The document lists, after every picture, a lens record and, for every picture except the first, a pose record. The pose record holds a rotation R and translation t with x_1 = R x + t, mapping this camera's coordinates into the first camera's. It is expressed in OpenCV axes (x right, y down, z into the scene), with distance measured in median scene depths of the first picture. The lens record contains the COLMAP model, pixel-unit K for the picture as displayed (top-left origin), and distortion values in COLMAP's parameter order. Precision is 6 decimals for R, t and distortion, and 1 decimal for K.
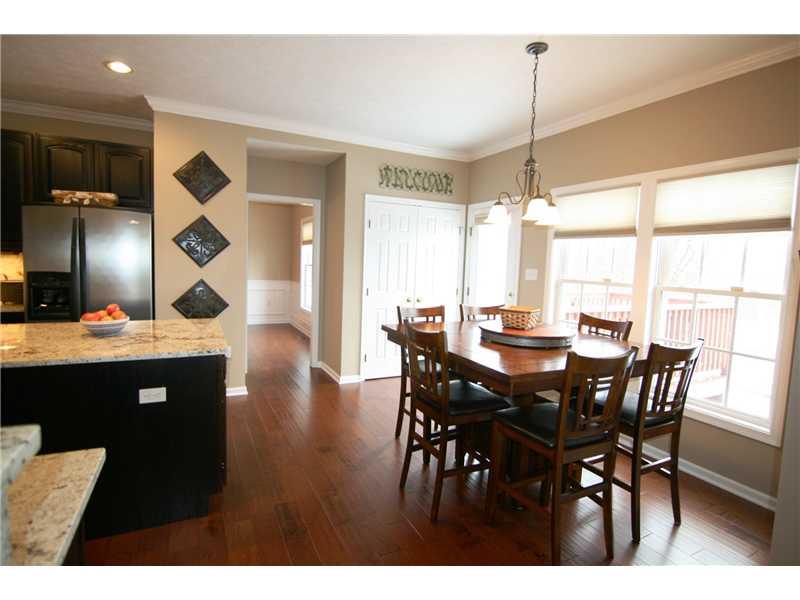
lens RADIAL K [[415.0, 0, 398.2], [0, 415.0, 291.9], [0, 0, 1]] dist [-0.002945, -0.000347]
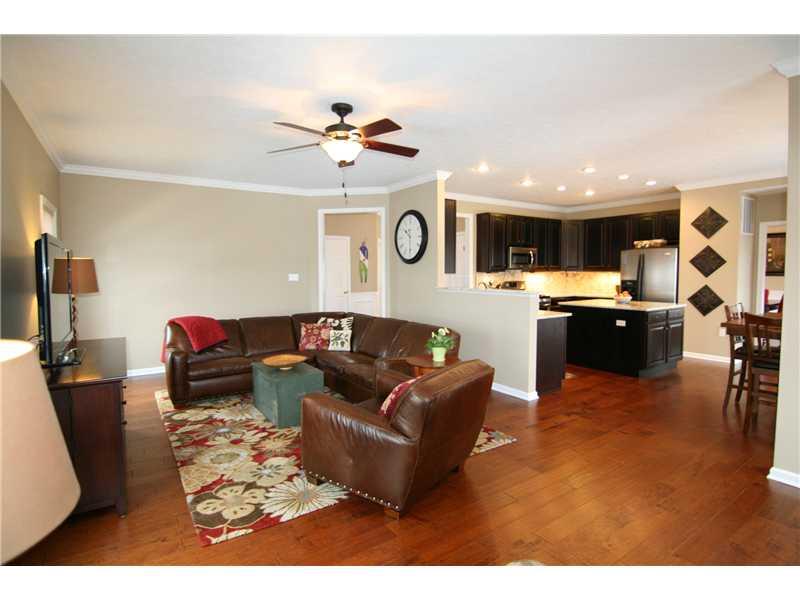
lens RADIAL K [[415.0, 0, 397.6], [0, 415.0, 297.0], [0, 0, 1]] dist [-0.002945, -0.000347]
pose [[0.148718, 0.024420, -0.988578, 0.964484], [-0.061666, 0.997978, 0.015375, 0.068425], [0.986955, 0.058675, 0.149923, -0.436861]]
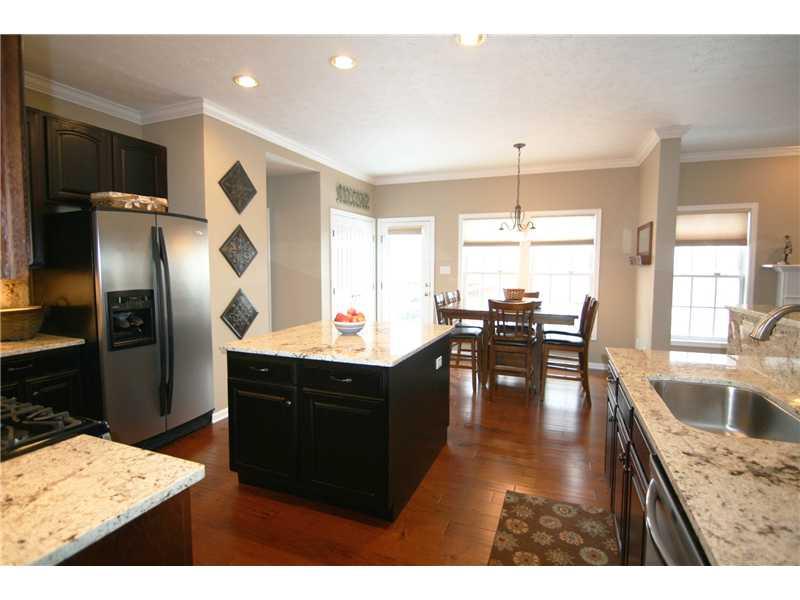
lens RADIAL K [[415.0, 0, 398.9], [0, 415.0, 292.9], [0, 0, 1]] dist [-0.002945, -0.000347]
pose [[0.732105, -0.080387, 0.676432, -0.887042], [0.073693, 0.996531, 0.038668, -0.032345], [-0.677194, 0.021539, 0.735489, 0.013585]]
